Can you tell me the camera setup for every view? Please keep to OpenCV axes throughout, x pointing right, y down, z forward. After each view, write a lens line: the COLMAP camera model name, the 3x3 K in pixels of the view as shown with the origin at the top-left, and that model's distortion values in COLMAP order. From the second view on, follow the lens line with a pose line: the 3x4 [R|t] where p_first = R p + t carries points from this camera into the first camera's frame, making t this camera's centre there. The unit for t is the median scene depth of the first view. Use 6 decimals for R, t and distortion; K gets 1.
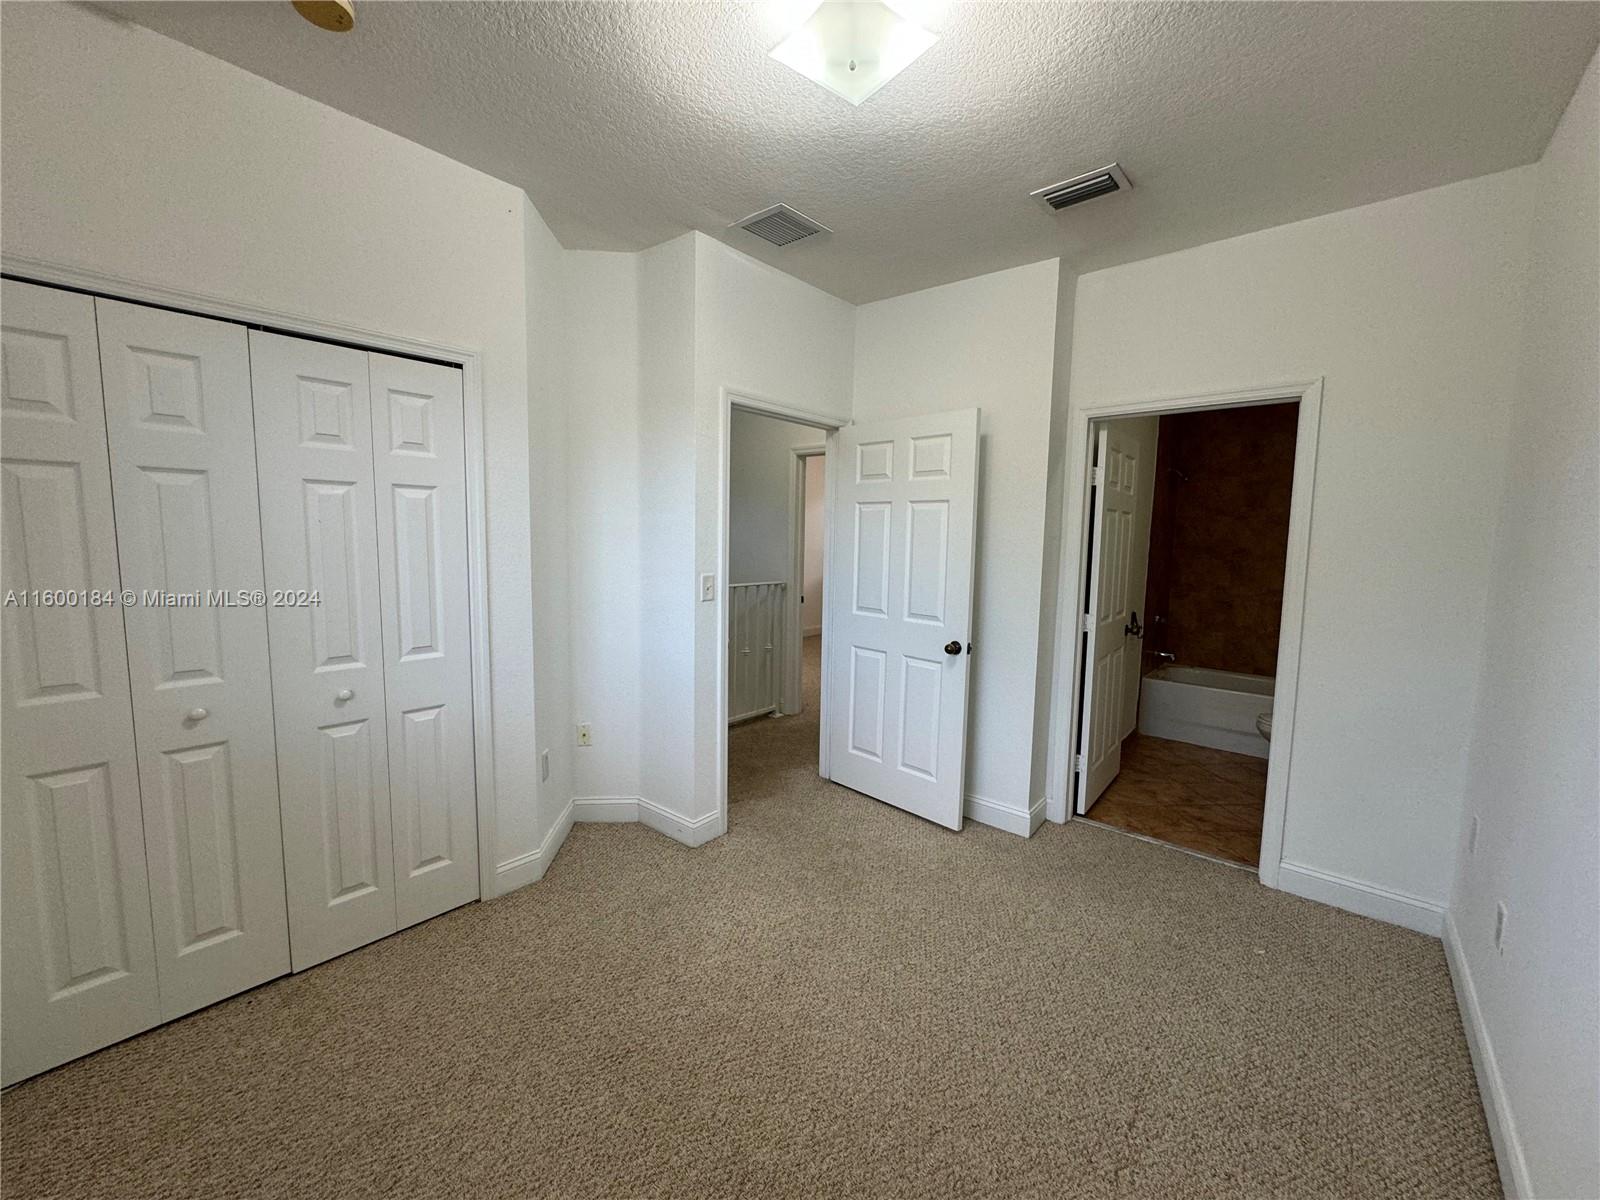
lens RADIAL K [[638.9, 0, 799.0], [0, 638.9, 599.1], [0, 0, 1]] dist [-0.001884, 0.000268]
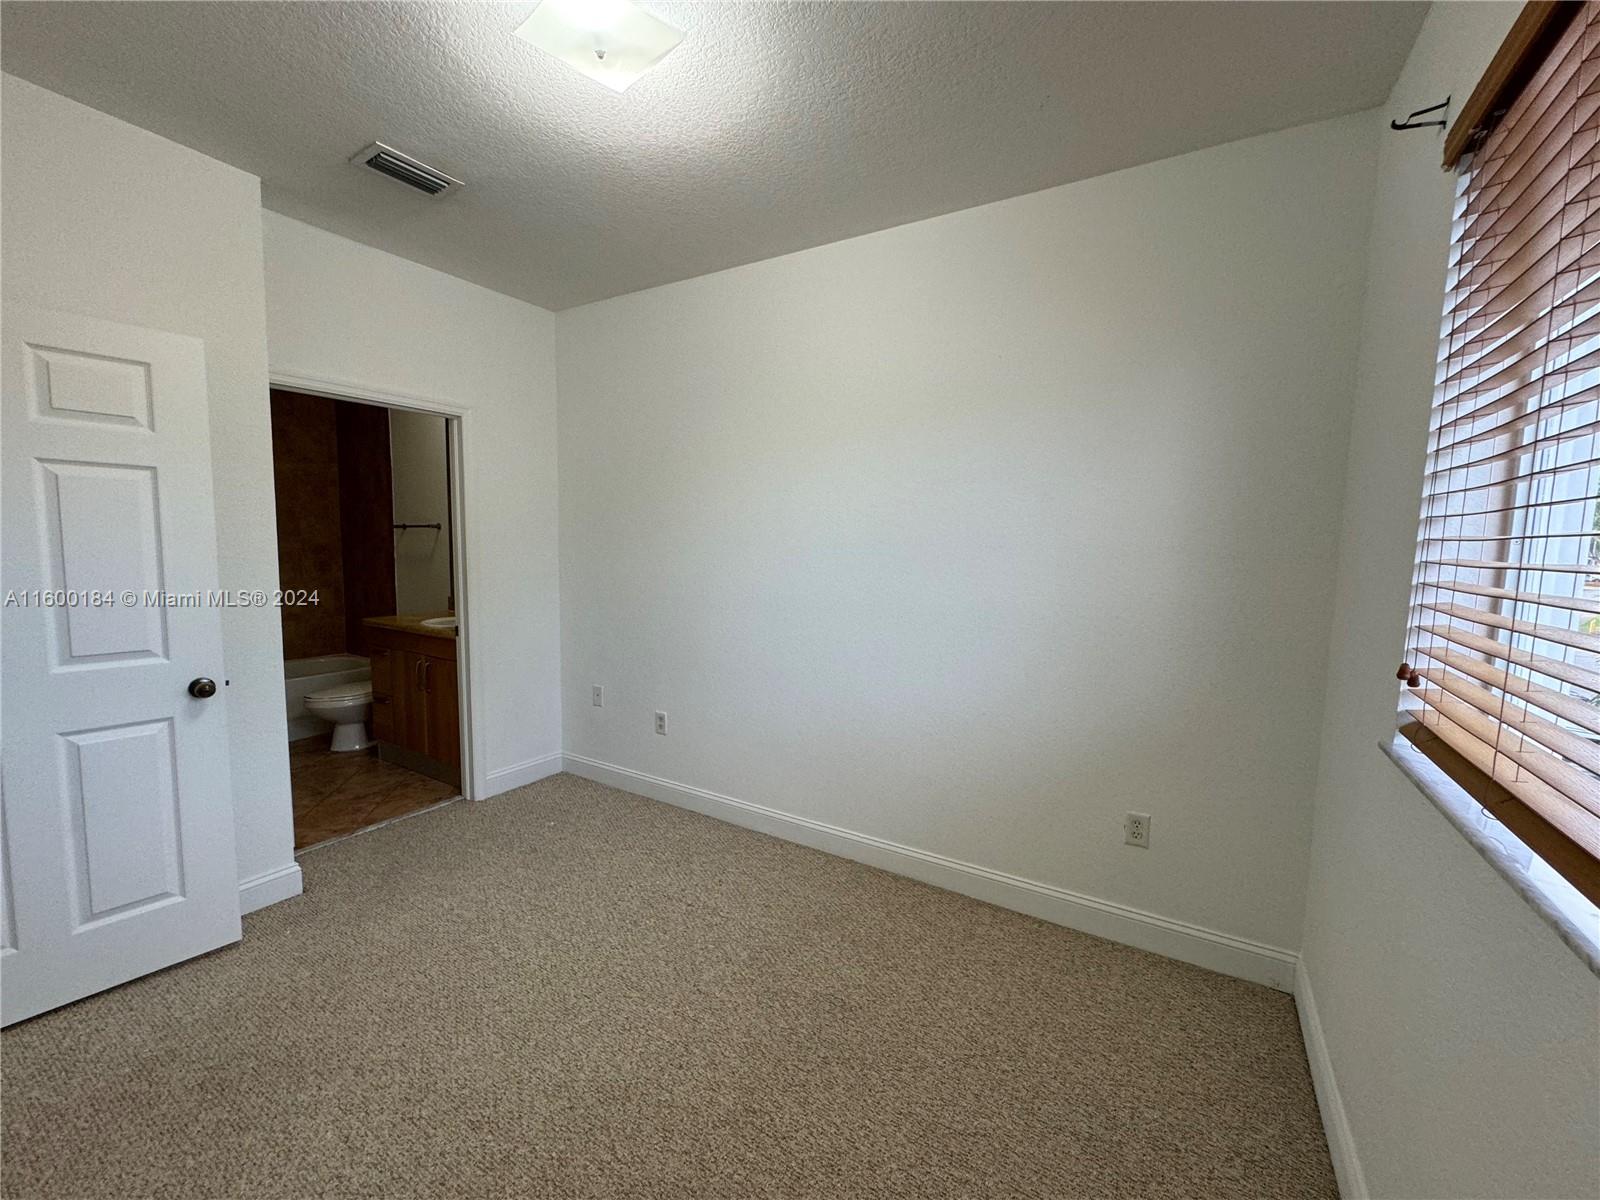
lens RADIAL K [[638.9, 0, 799.0], [0, 638.9, 599.1], [0, 0, 1]] dist [-0.001884, 0.000268]
pose [[-0.162695, -0.112068, 0.980291, -0.511213], [0.077931, 0.988965, 0.125994, -0.053142], [-0.983594, 0.096893, -0.152166, 0.465527]]
